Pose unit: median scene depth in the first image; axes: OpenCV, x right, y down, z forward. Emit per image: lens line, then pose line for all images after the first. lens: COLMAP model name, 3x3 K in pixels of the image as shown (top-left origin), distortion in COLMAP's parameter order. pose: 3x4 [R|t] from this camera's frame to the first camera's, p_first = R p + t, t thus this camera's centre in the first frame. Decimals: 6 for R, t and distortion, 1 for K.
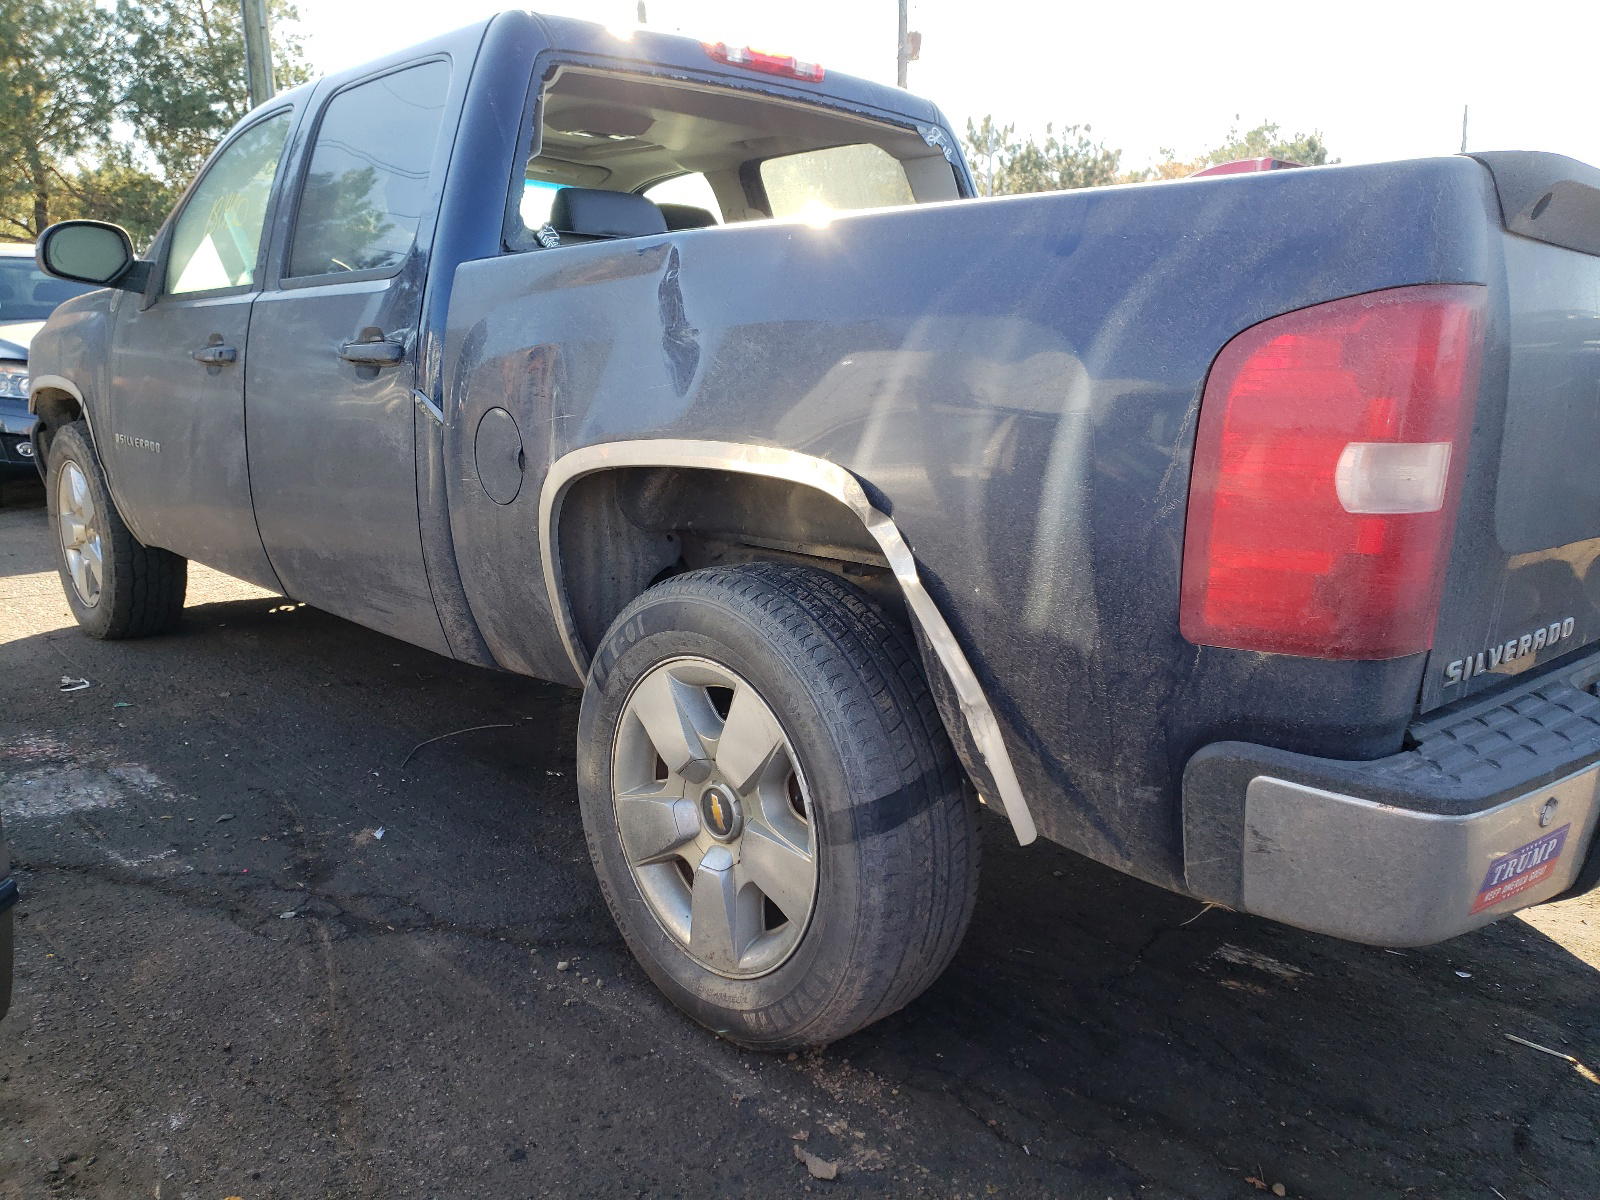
lens RADIAL K [[1224.7, 0, 800.0], [0, 1224.7, 600.0], [0, 0, 1]] dist [0.050694, -0.056784]
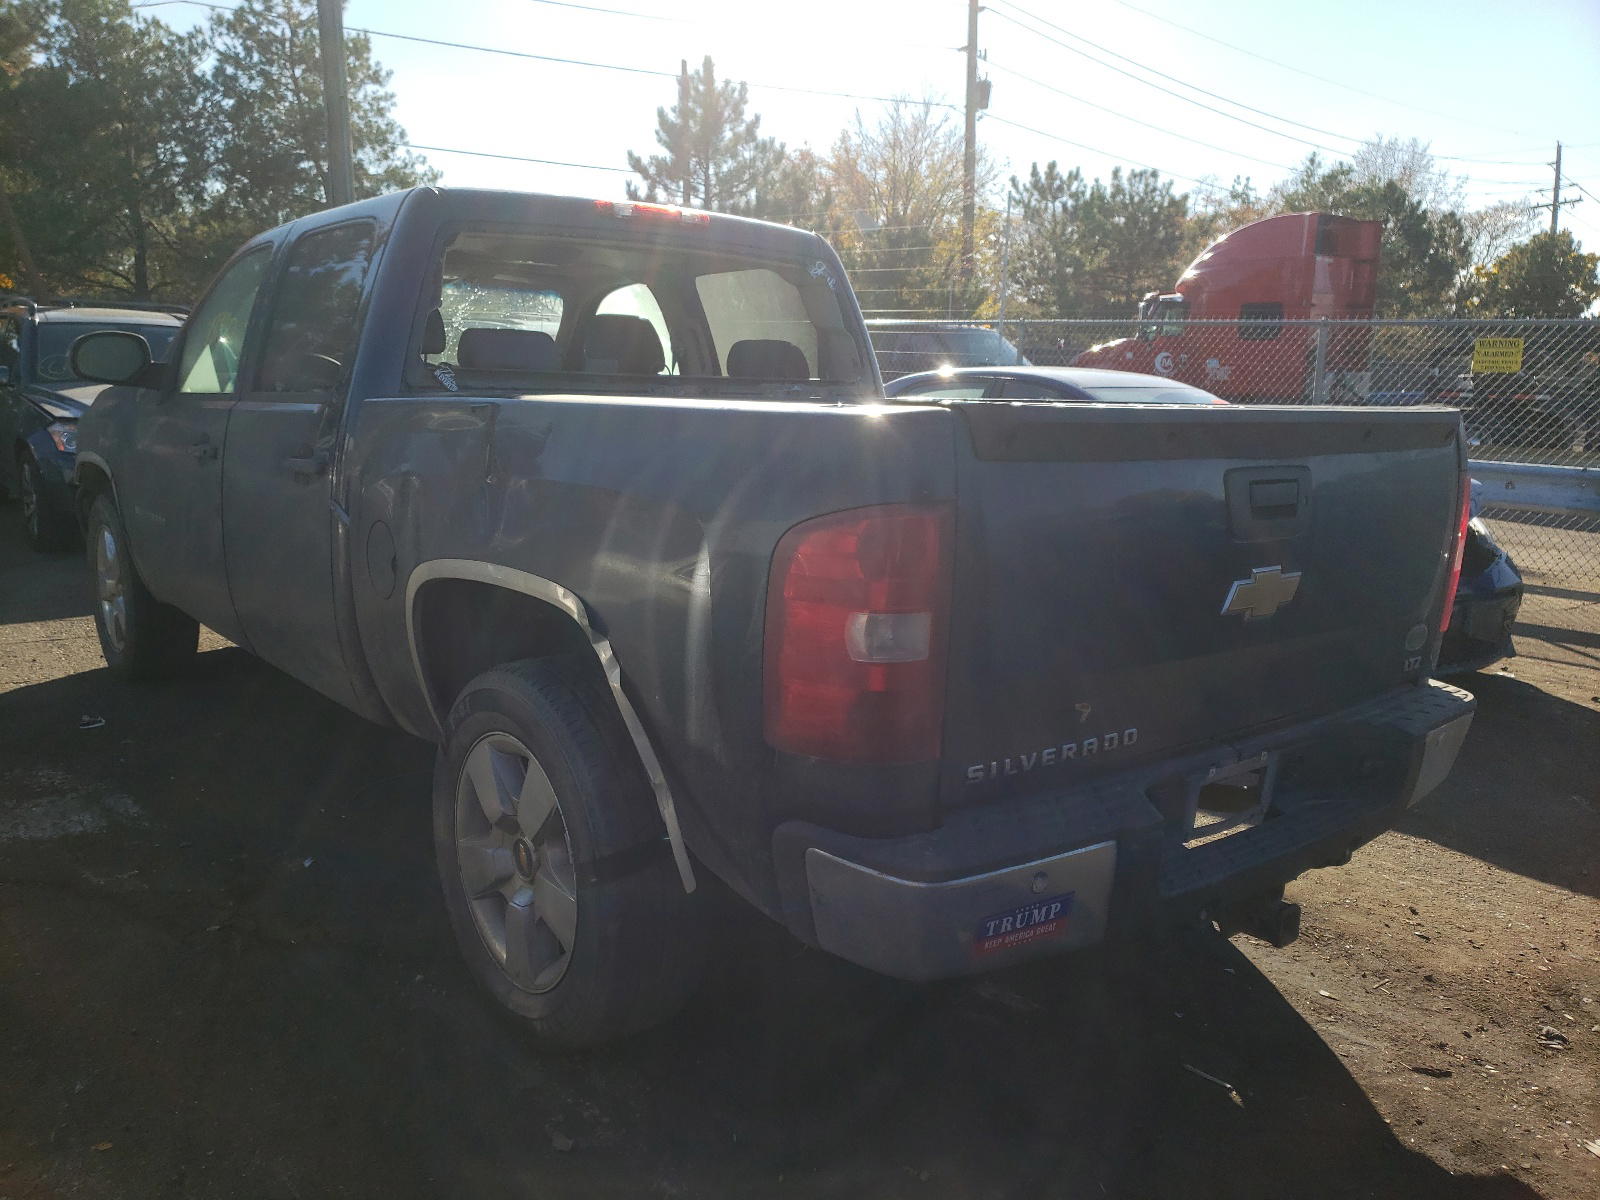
lens RADIAL K [[1216.0, 0, 800.0], [0, 1216.0, 600.0], [0, 0, 1]] dist [0.010644, 0.006660]
pose [[0.998230, 0.020334, -0.055895, 0.174407], [-0.021802, 0.999430, -0.025787, -0.039441], [0.055338, 0.026960, 0.998104, -0.140006]]
